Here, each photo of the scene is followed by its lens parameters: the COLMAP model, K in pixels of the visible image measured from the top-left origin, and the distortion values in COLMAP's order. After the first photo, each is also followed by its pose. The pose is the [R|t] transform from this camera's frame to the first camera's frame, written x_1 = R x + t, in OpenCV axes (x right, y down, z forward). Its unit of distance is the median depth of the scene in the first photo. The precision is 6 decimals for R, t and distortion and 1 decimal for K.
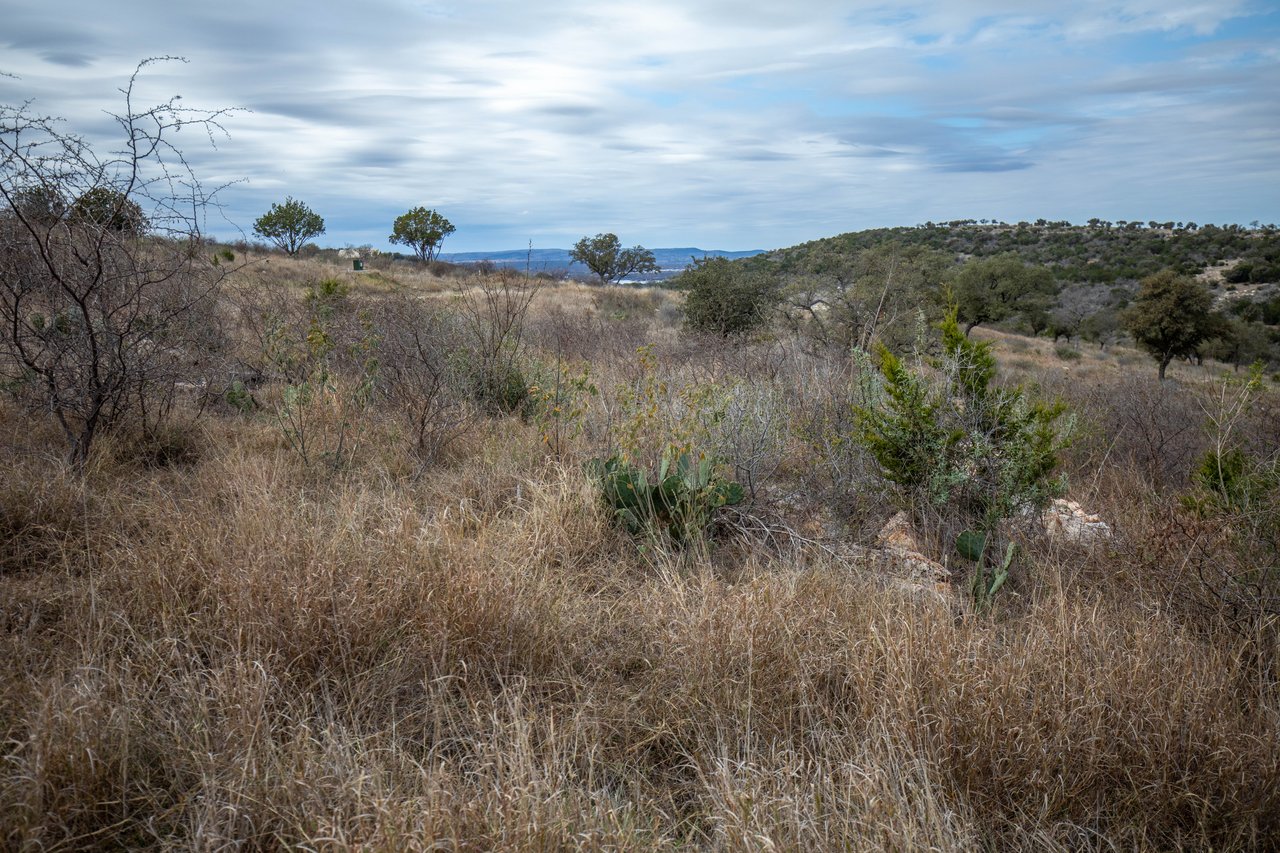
lens RADIAL K [[1265.1, 0, 647.1], [0, 1265.1, 433.2], [0, 0, 1]] dist [0.060964, 0.000000]
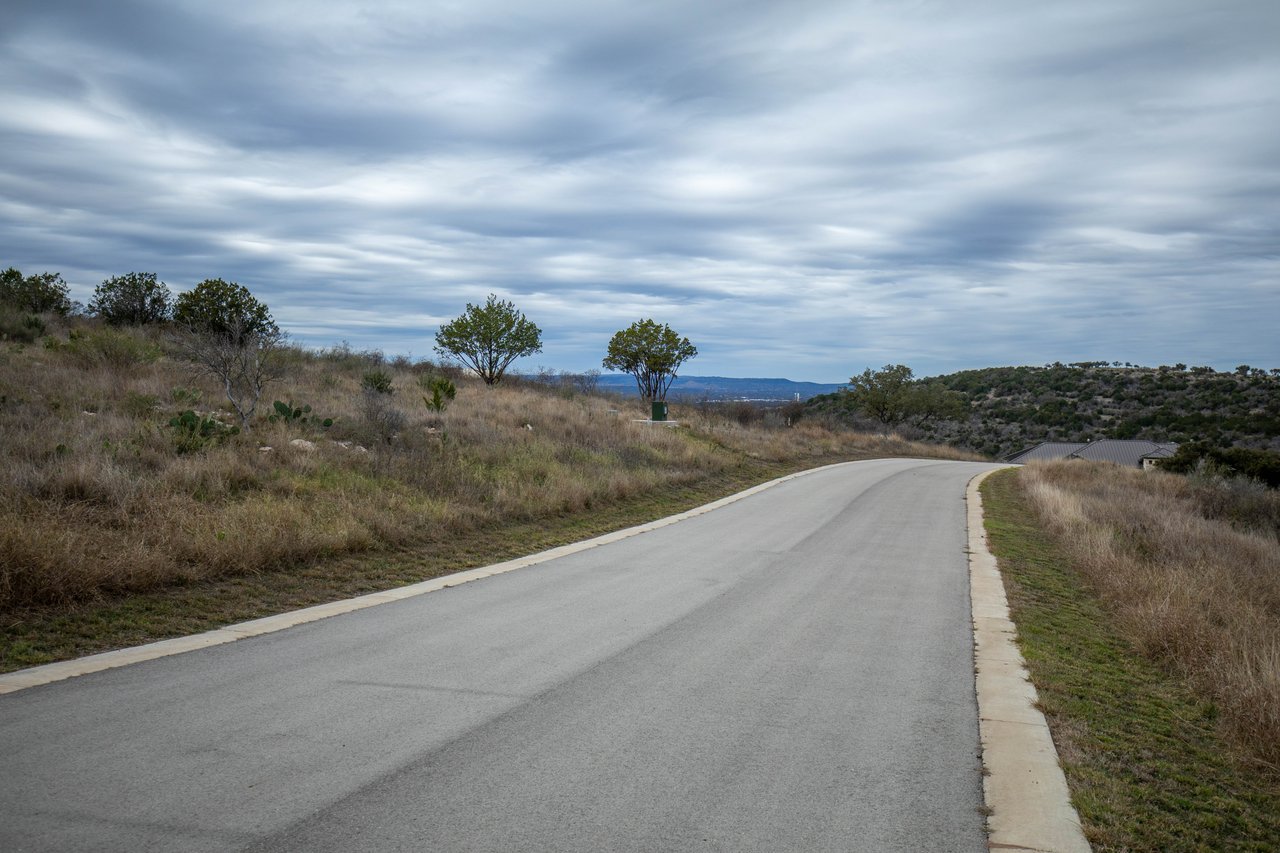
lens RADIAL K [[1159.4, 0, 626.0], [0, 1159.4, 436.3], [0, 0, 1]] dist [0.029906, -0.013517]
pose [[0.997301, 0.038402, -0.062578, -0.051384], [-0.044005, 0.994899, -0.090770, -0.018515], [0.058773, 0.093279, 0.993904, 0.124616]]
